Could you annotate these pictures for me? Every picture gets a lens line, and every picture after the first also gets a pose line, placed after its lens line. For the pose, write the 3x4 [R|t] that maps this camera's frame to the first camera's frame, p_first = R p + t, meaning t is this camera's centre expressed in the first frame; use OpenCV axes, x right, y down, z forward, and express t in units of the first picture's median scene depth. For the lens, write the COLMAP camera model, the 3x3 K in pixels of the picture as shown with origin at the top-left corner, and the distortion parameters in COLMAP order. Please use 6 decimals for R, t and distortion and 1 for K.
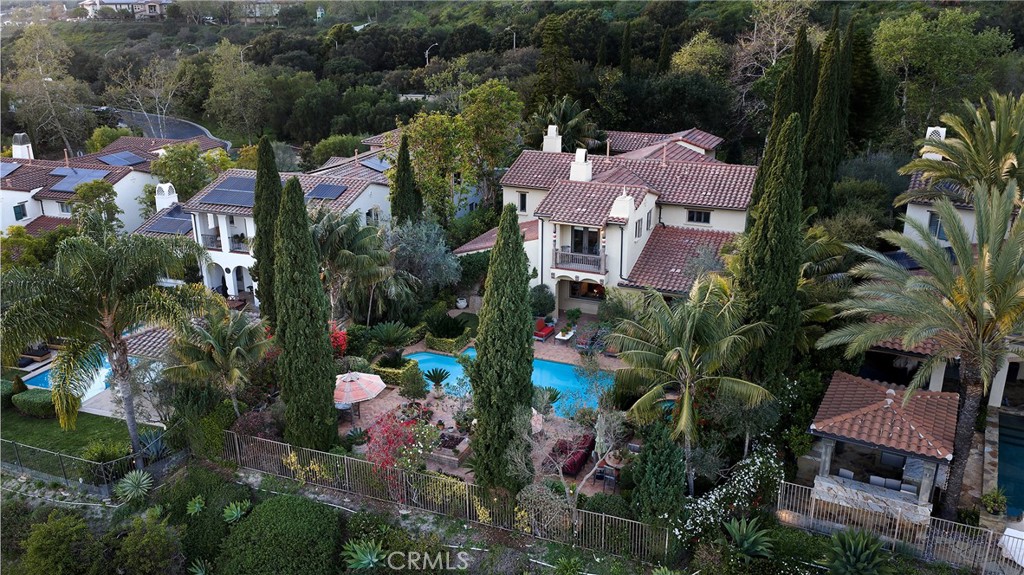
lens RADIAL K [[864.4, 0, 512.0], [0, 864.4, 287.5], [0, 0, 1]] dist [0.007671, 0.009227]
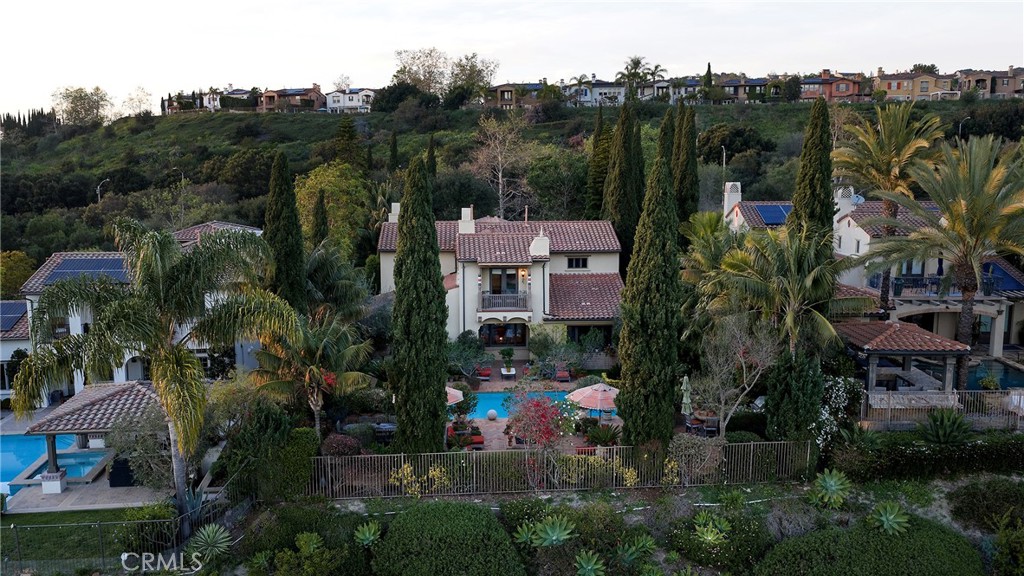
lens RADIAL K [[870.1, 0, 513.9], [0, 870.1, 294.1], [0, 0, 1]] dist [0.004676, -0.011090]
pose [[0.888148, -0.066362, 0.454741, -0.381039], [0.150209, 0.977089, -0.150781, 0.117719], [-0.434316, 0.202222, 0.877768, 0.076642]]
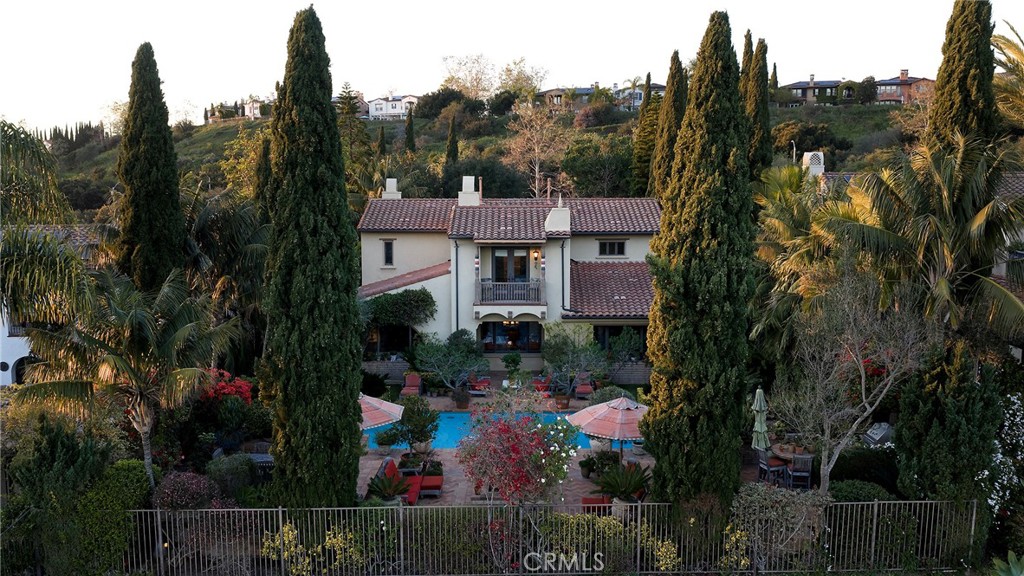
lens RADIAL K [[870.1, 0, 513.9], [0, 870.1, 294.1], [0, 0, 1]] dist [0.004676, -0.011090]
pose [[0.916998, -0.046141, 0.396213, -0.227935], [0.129956, 0.973652, -0.187385, 0.117198], [-0.377128, 0.223322, 0.898834, 0.288141]]
